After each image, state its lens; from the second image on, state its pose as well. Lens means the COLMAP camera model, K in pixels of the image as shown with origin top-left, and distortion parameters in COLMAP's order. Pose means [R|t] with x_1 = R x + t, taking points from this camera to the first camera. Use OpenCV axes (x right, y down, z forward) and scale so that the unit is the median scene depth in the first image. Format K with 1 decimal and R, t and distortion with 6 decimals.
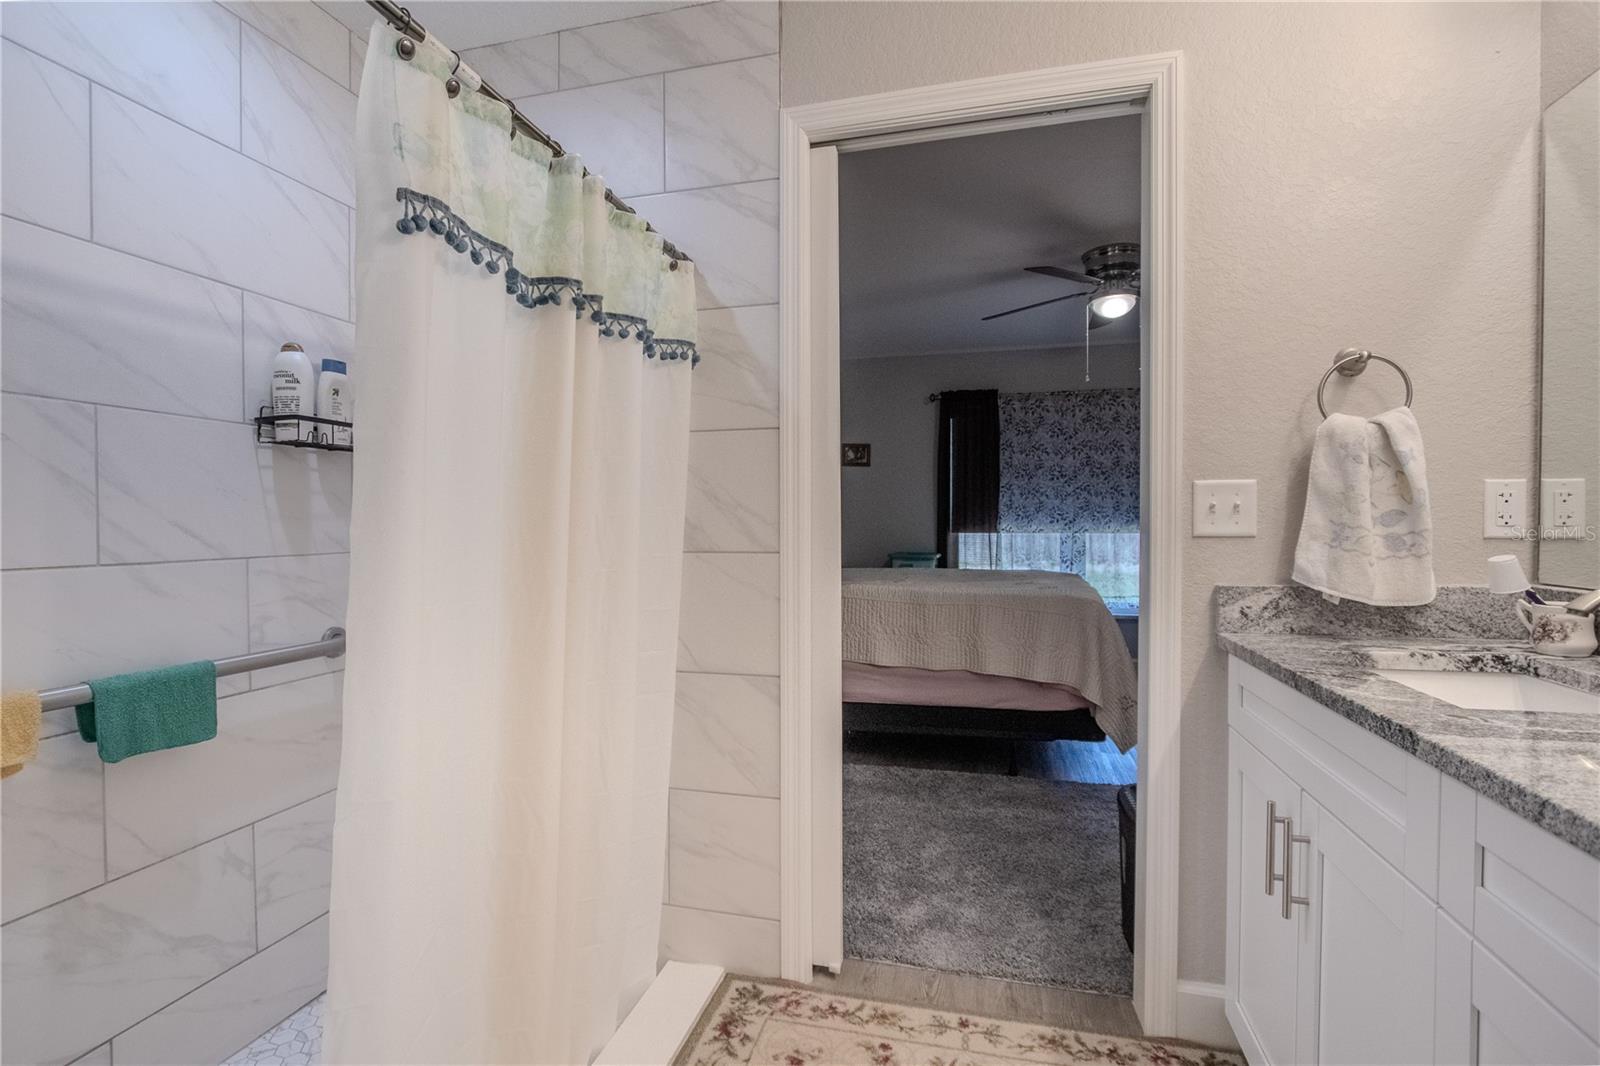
lens RADIAL K [[740.1, 0, 802.3], [0, 740.1, 533.5], [0, 0, 1]] dist [-0.010065, 0.000304]
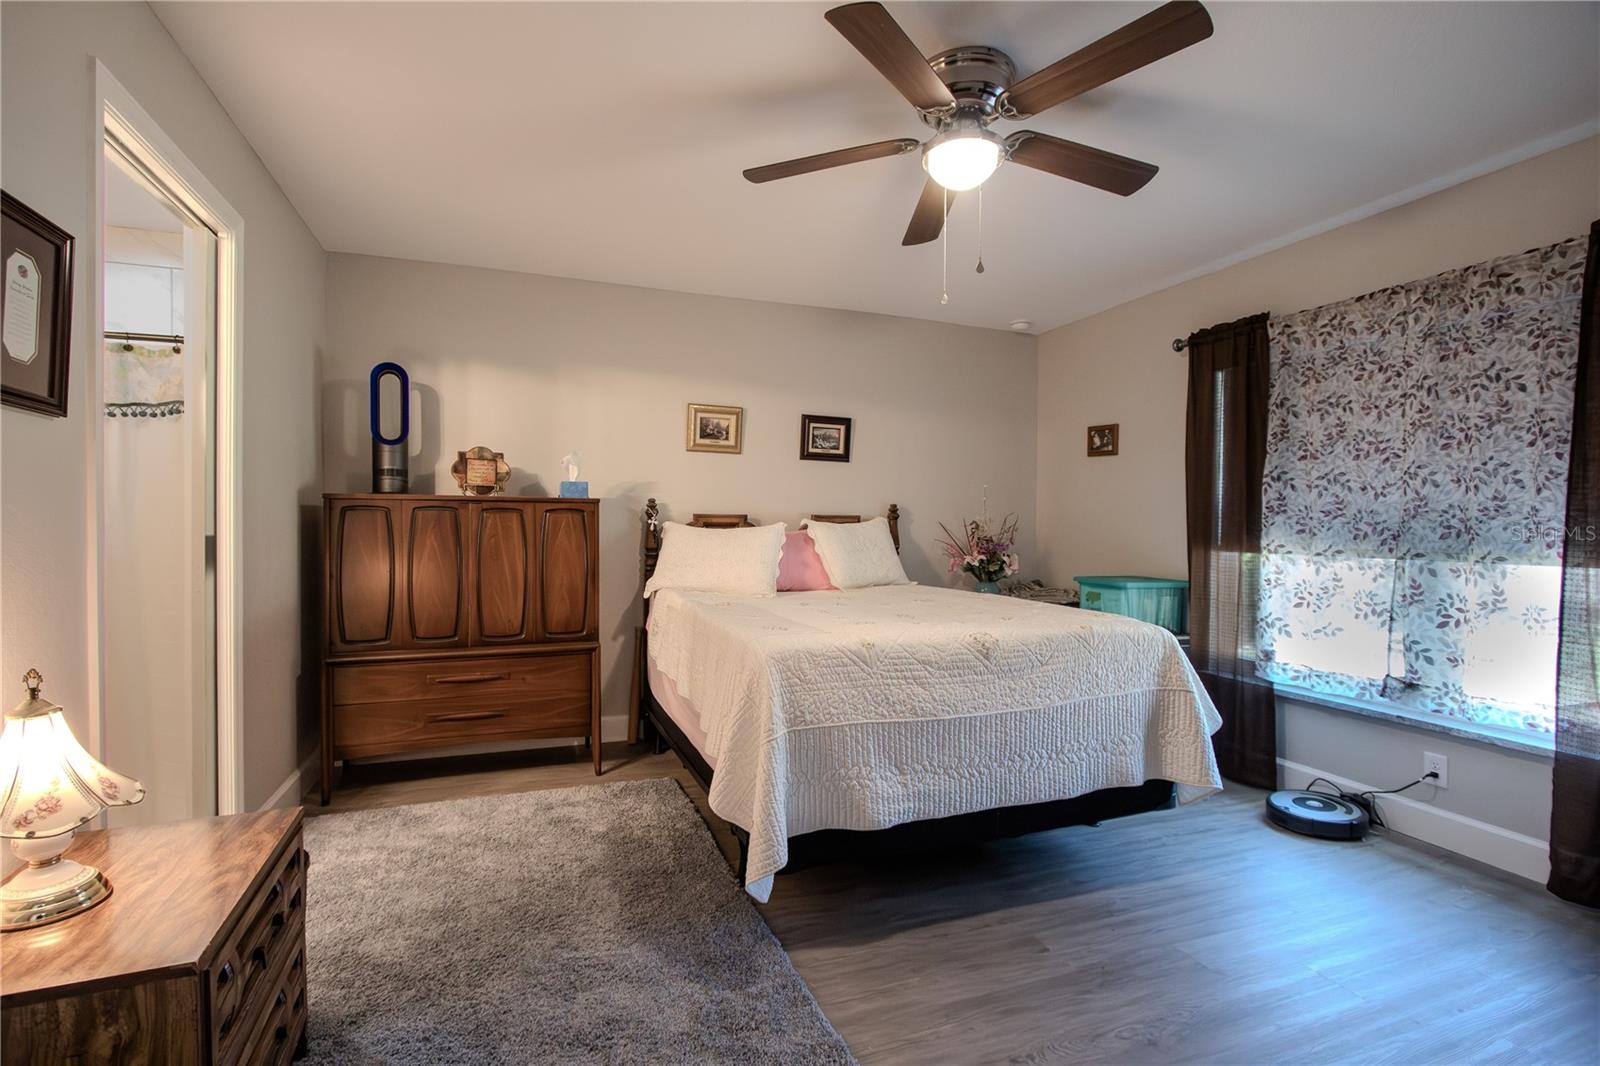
lens RADIAL K [[740.1, 0, 798.3], [0, 740.1, 527.4], [0, 0, 1]] dist [-0.010065, 0.000304]
pose [[0.547264, 0.008367, -0.836918, 0.557166], [-0.006077, 0.999963, 0.006023, -0.023401], [0.836938, 0.001790, 0.547295, 0.361050]]
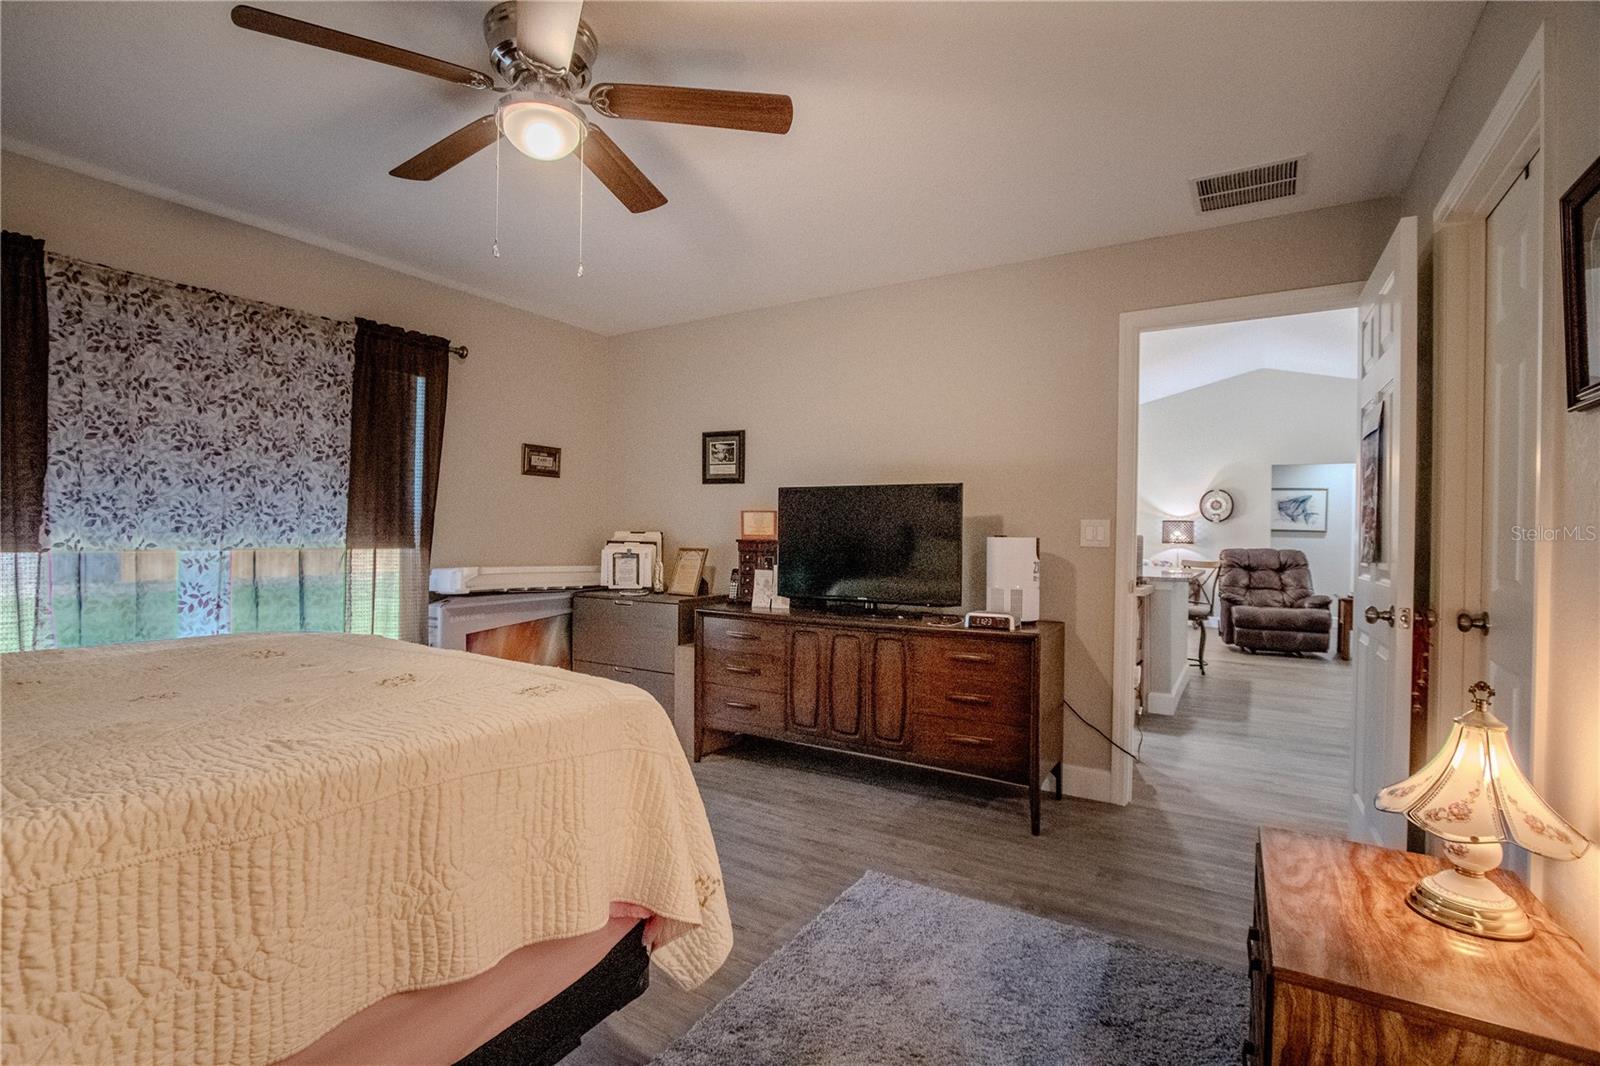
lens RADIAL K [[740.1, 0, 799.9], [0, 740.1, 532.7], [0, 0, 1]] dist [-0.010065, 0.000304]
pose [[0.302497, 0.002471, 0.953147, -0.026925], [-0.003496, 0.999993, -0.001483, -0.014258], [-0.953144, -0.002883, 0.302503, 0.414766]]
